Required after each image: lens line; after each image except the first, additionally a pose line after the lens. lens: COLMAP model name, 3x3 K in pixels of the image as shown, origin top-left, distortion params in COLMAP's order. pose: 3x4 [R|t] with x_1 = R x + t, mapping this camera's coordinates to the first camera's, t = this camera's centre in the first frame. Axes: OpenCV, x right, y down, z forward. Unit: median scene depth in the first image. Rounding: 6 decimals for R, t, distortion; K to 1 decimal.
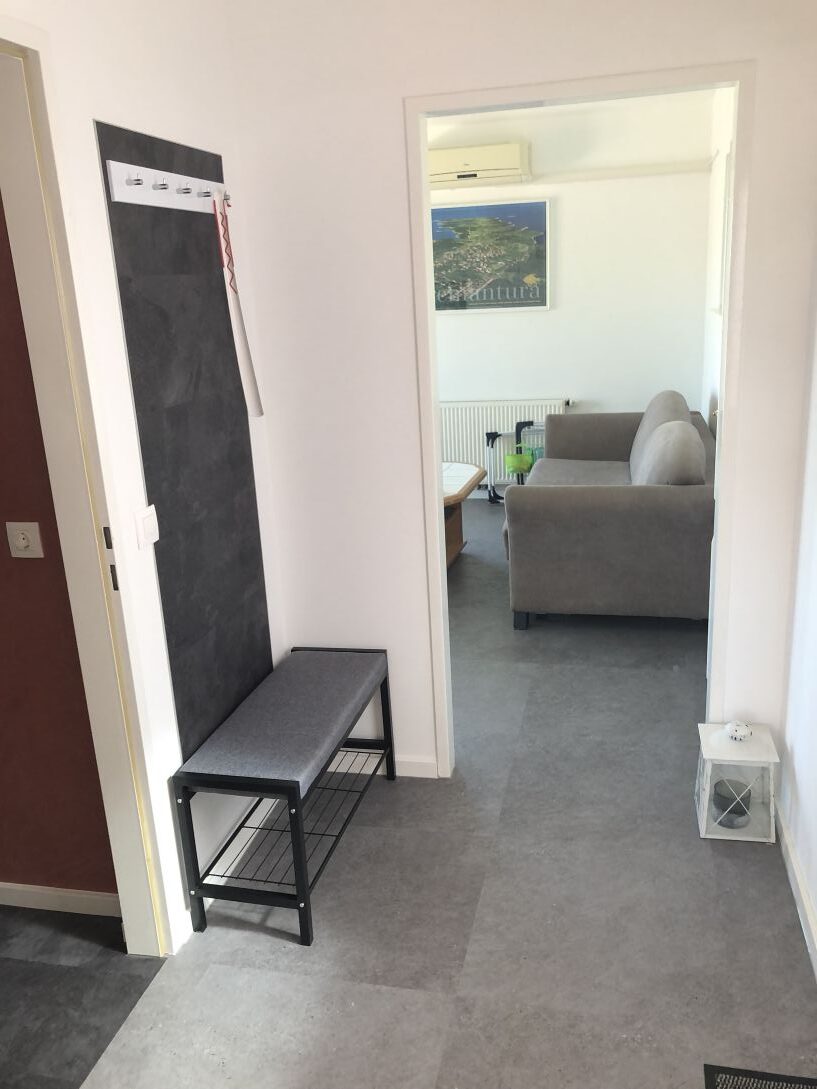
lens RADIAL K [[898.2, 0, 408.5], [0, 898.2, 544.5], [0, 0, 1]] dist [-0.007927, -0.011748]
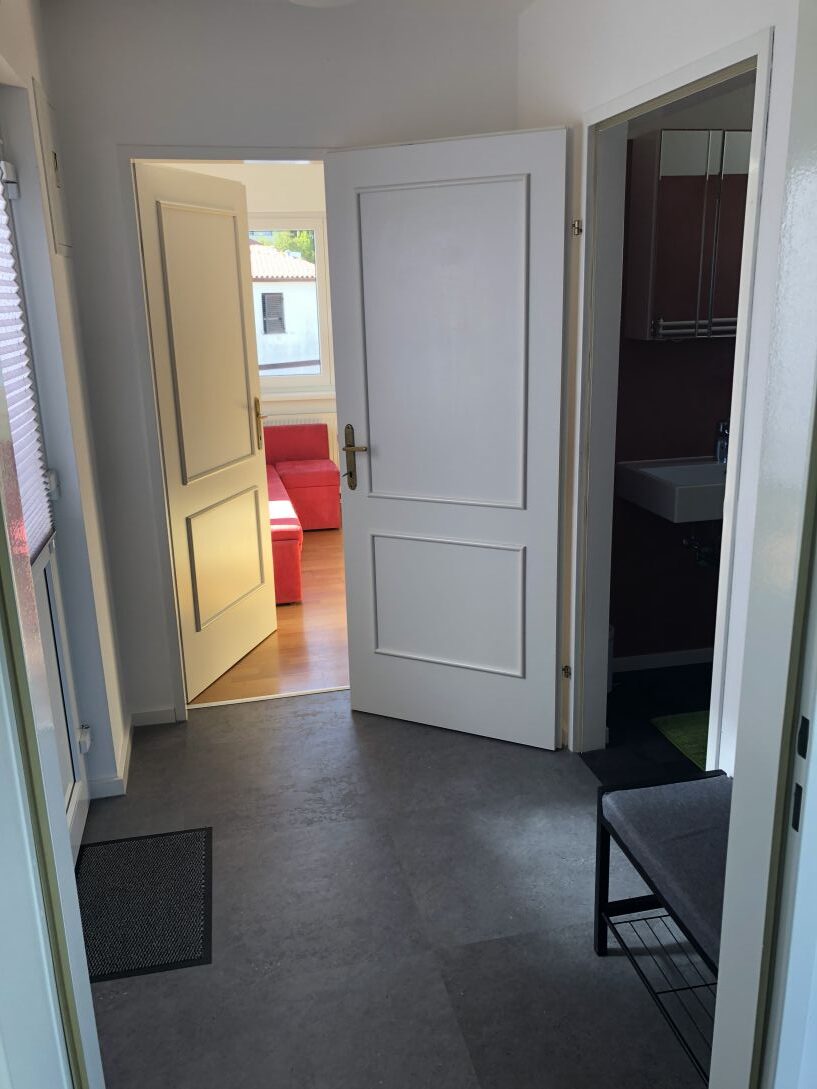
lens RADIAL K [[898.2, 0, 408.5], [0, 898.2, 544.5], [0, 0, 1]] dist [-0.007927, -0.011748]
pose [[-0.898214, 0.189476, -0.396624, 0.407786], [-0.052943, 0.849119, 0.525541, -0.469790], [0.436359, 0.493047, -0.752659, 1.532638]]
